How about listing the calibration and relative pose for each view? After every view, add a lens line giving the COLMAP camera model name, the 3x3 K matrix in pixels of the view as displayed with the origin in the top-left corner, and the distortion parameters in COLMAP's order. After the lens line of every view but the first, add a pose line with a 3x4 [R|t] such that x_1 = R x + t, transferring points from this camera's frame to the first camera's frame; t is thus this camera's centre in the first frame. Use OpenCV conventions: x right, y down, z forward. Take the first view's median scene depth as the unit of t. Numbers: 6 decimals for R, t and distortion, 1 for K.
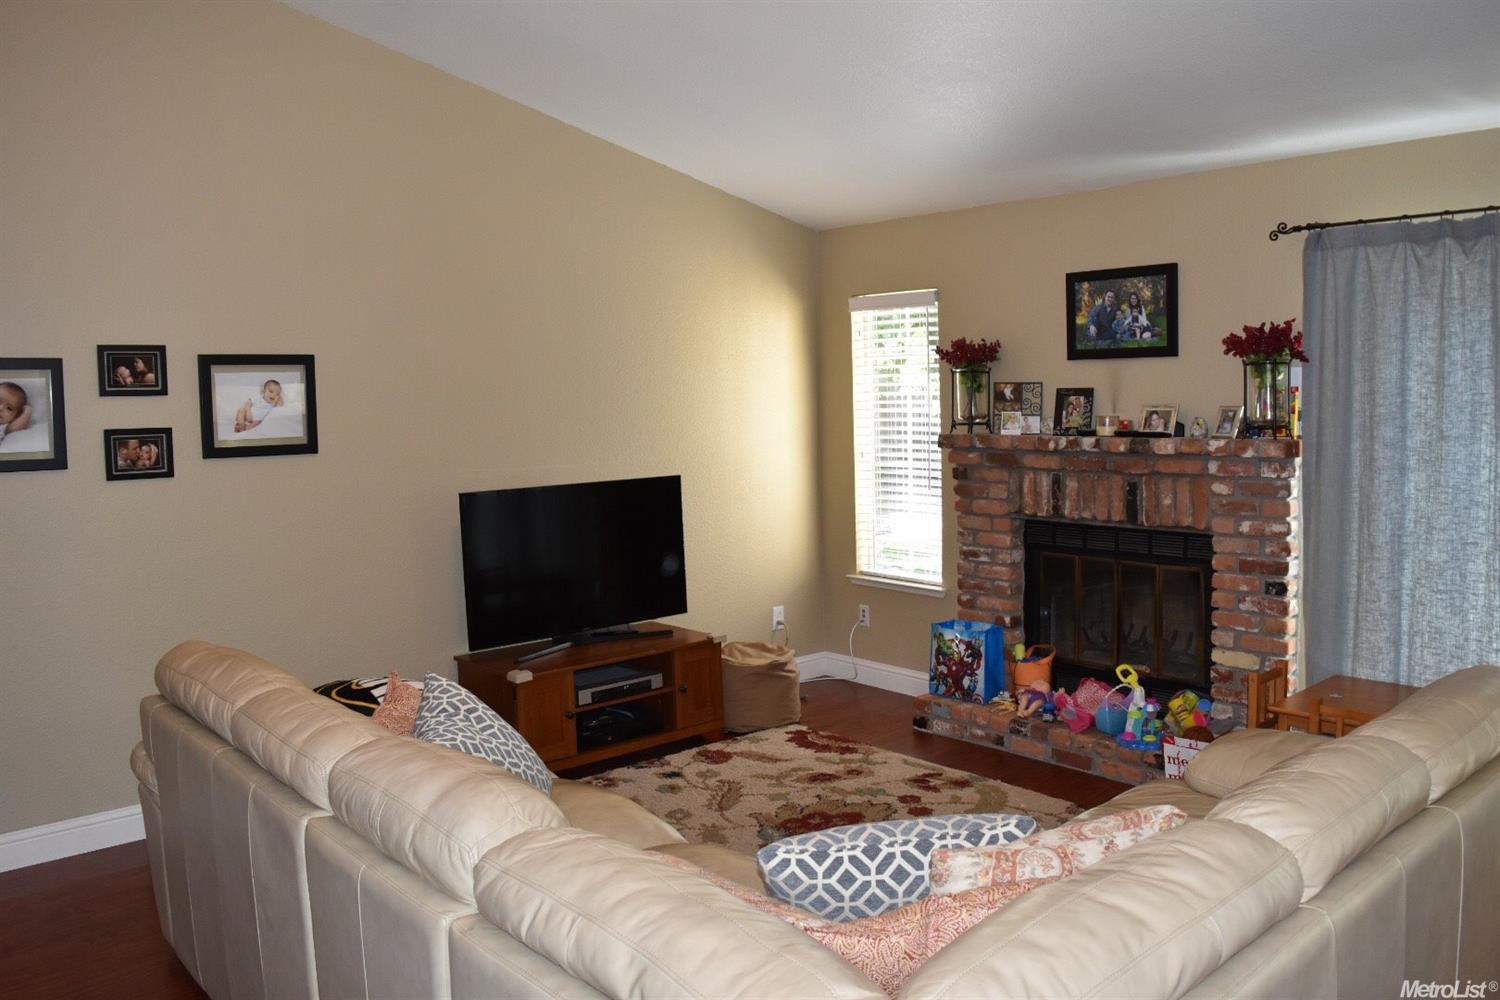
lens RADIAL K [[1186.7, 0, 756.9], [0, 1186.7, 504.6], [0, 0, 1]] dist [-0.079443, 0.003402]
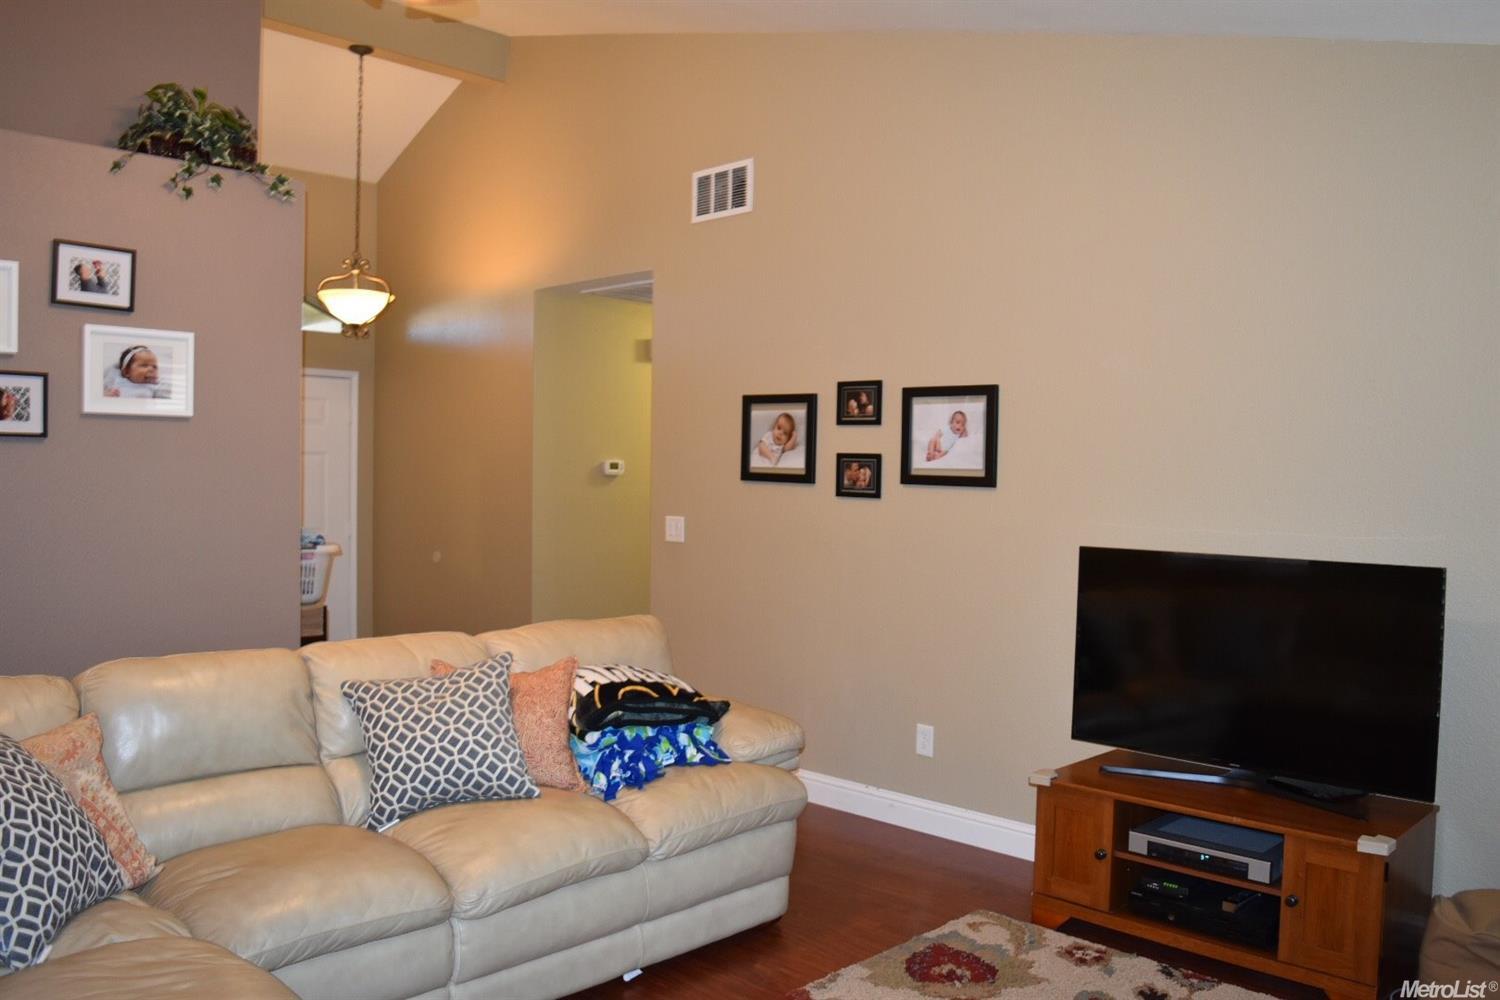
lens RADIAL K [[1186.7, 0, 755.8], [0, 1186.7, 493.9], [0, 0, 1]] dist [-0.079443, 0.003402]
pose [[0.094267, 0.058315, -0.993838, 0.614617], [-0.100563, 0.993735, 0.048771, -0.071883], [0.990455, 0.095345, 0.099541, 0.776488]]
